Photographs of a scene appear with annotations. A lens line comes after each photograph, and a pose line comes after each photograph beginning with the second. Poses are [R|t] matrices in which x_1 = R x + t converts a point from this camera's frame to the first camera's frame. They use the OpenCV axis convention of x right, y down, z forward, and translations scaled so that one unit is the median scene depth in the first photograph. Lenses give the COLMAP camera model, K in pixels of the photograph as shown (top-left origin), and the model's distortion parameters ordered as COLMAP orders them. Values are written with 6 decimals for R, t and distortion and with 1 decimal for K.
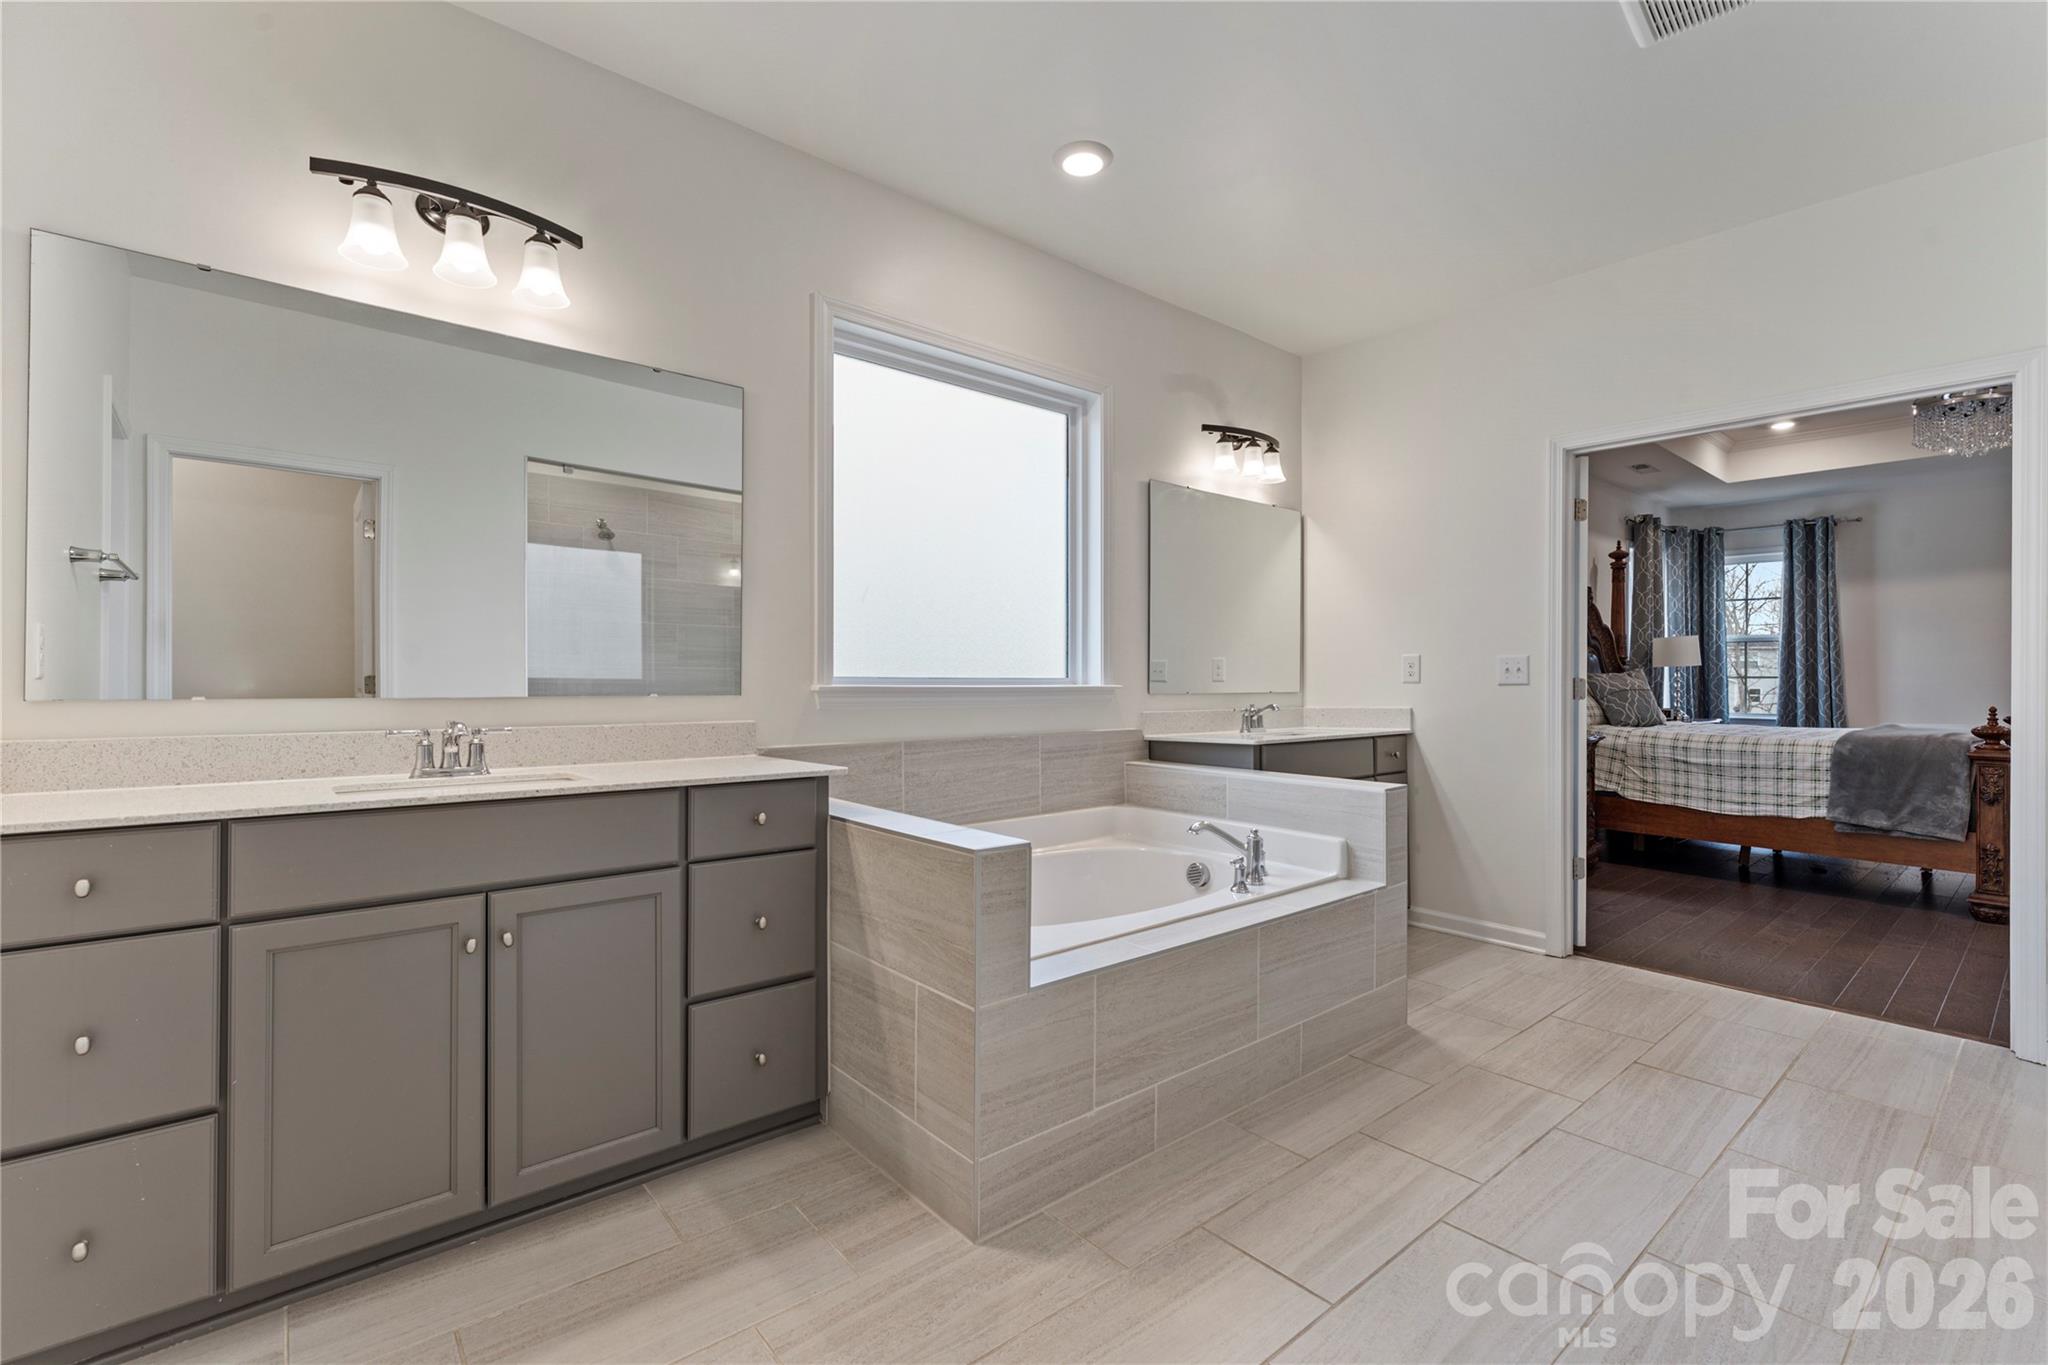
lens RADIAL K [[900.7, 0, 1022.8], [0, 900.7, 663.2], [0, 0, 1]] dist [0.000409, -0.000851]
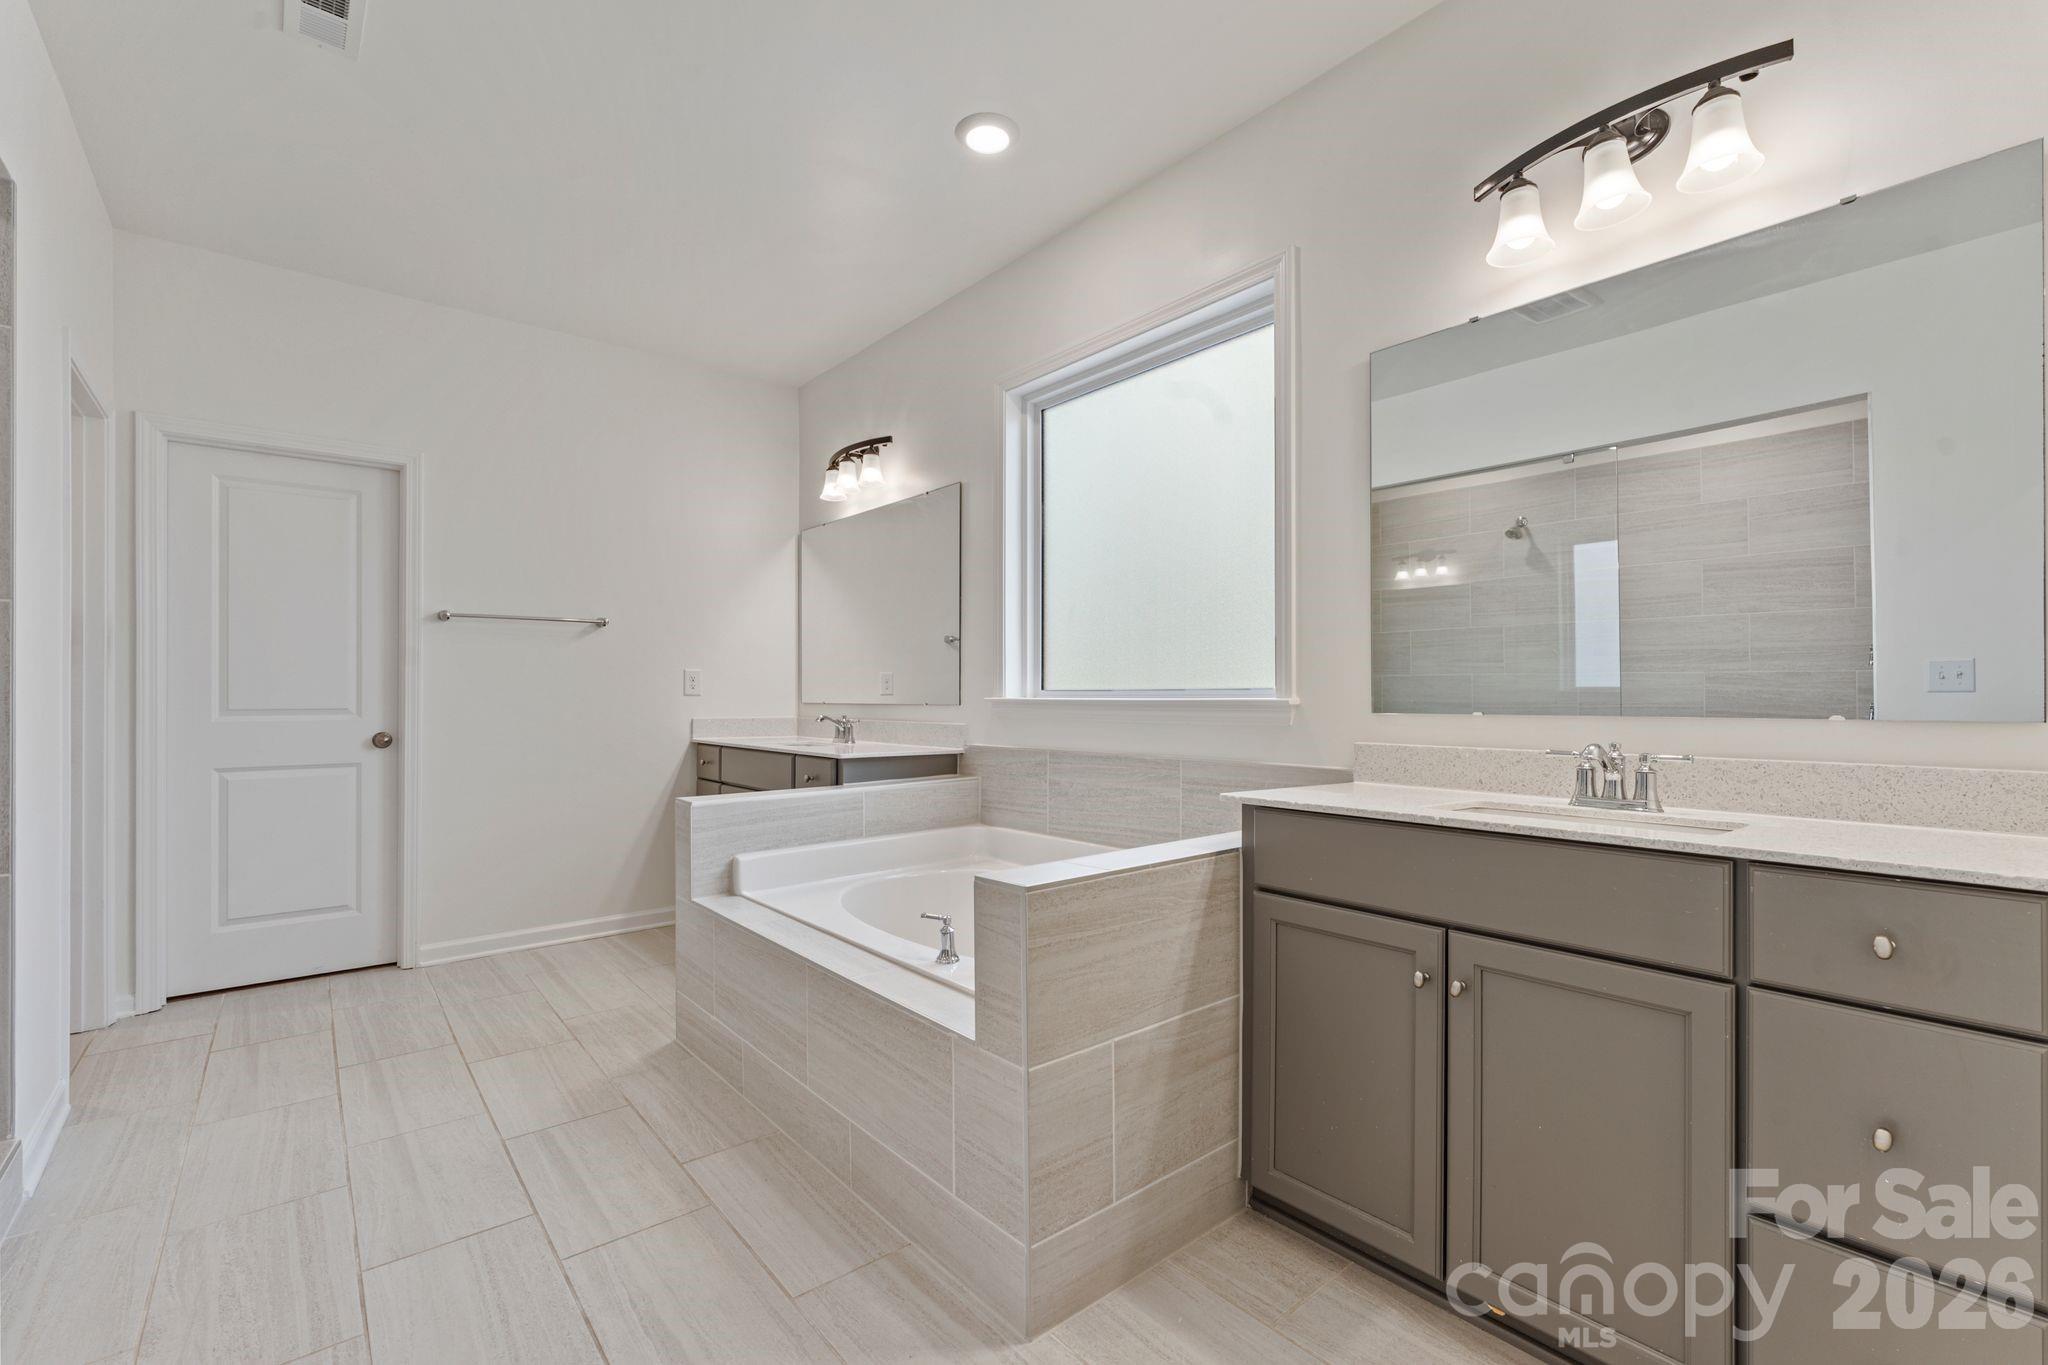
lens RADIAL K [[888.5, 0, 1027.4], [0, 888.5, 699.5], [0, 0, 1]] dist [-0.022267, 0.000200]
pose [[0.003930, -0.004614, -0.999982, 0.982071], [0.004453, 0.999980, -0.004596, 0.034993], [0.999982, -0.004435, 0.003951, 1.050916]]
